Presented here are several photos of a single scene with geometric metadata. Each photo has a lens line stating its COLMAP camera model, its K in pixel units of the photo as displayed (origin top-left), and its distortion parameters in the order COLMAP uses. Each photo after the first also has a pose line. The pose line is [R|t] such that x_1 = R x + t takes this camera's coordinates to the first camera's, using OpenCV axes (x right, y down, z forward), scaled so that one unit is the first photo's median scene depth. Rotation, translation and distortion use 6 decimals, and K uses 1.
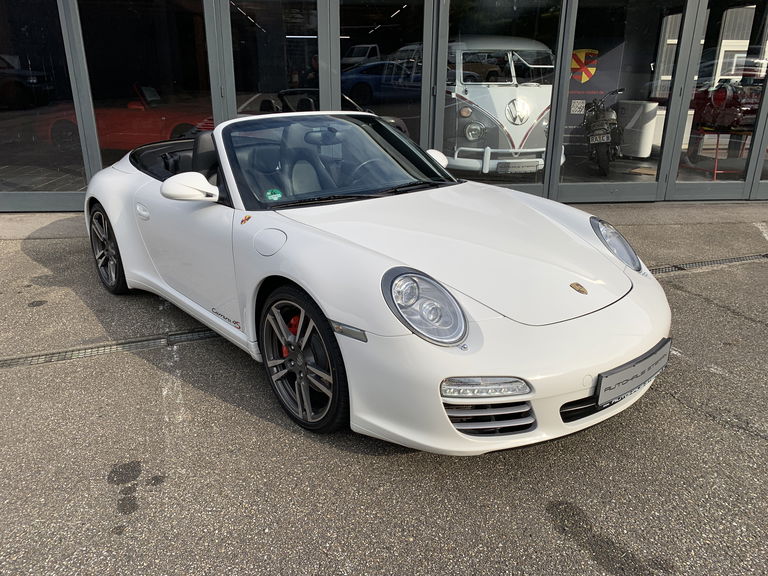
lens RADIAL K [[589.3, 0, 379.9], [0, 589.3, 287.5], [0, 0, 1]] dist [0.019682, -0.012160]
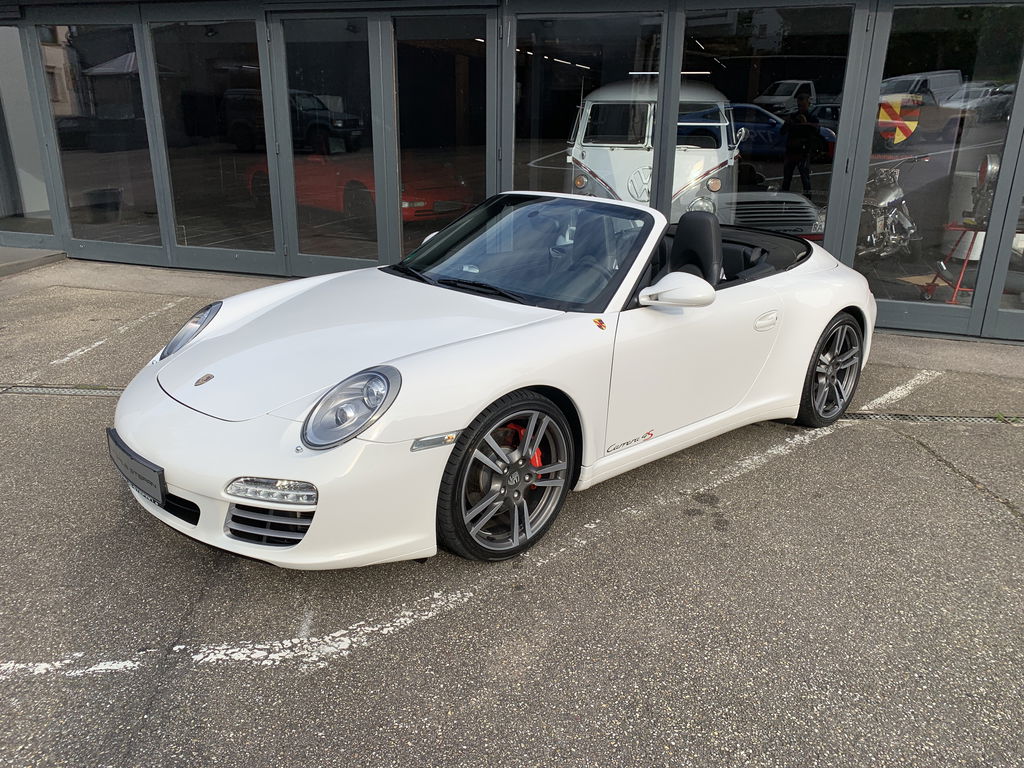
lens RADIAL K [[785.8, 0, 518.5], [0, 785.8, 378.0], [0, 0, 1]] dist [0.019682, -0.012160]
pose [[0.912093, 0.137177, -0.386354, 0.504735], [-0.146926, 0.989138, 0.004339, -0.035205], [0.382752, 0.052807, 0.922340, 0.034293]]
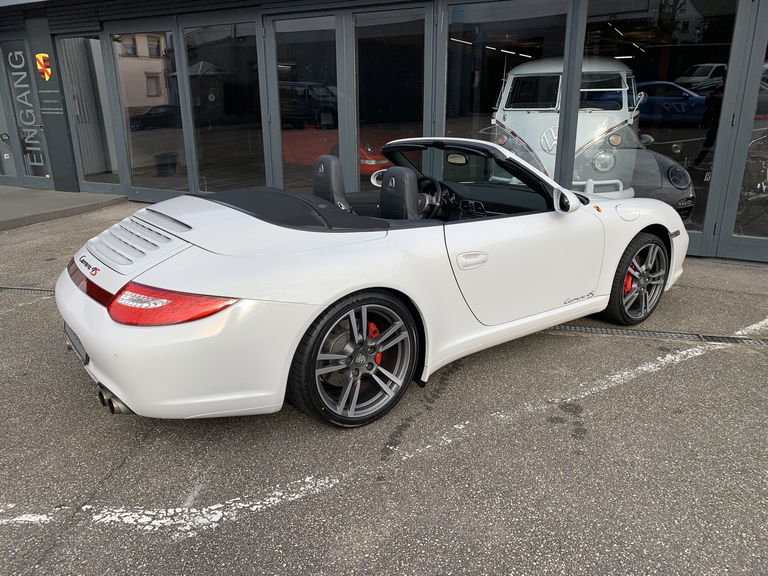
lens RADIAL K [[589.3, 0, 375.9], [0, 589.3, 289.0], [0, 0, 1]] dist [0.019682, -0.012160]
pose [[0.827591, 0.158128, -0.538599, 0.529294], [-0.175481, 0.984293, 0.019343, -0.041950], [0.533198, 0.078506, 0.842340, 0.108456]]
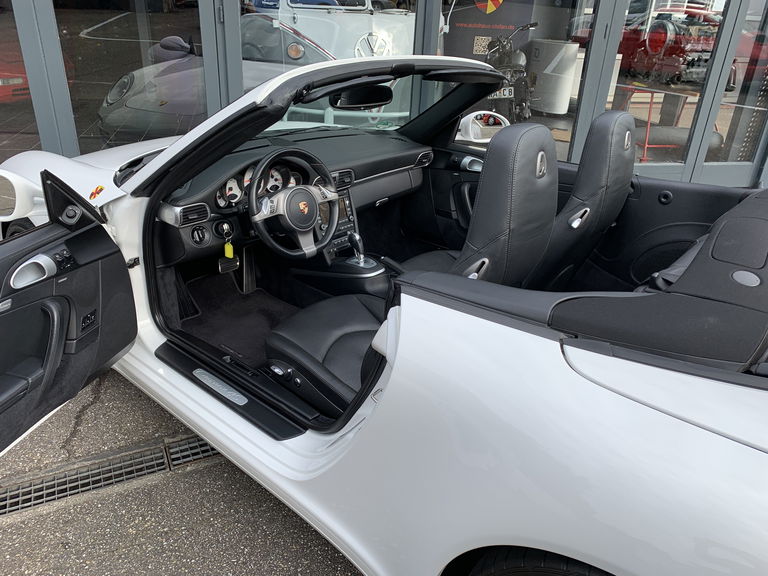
lens RADIAL K [[589.3, 0, 376.7], [0, 589.3, 292.1], [0, 0, 1]] dist [0.019682, -0.012160]
pose [[0.993871, -0.013840, 0.109681, 0.159917], [0.001462, 0.993690, 0.112148, -0.103998], [-0.110541, -0.111300, 0.987620, 0.309527]]
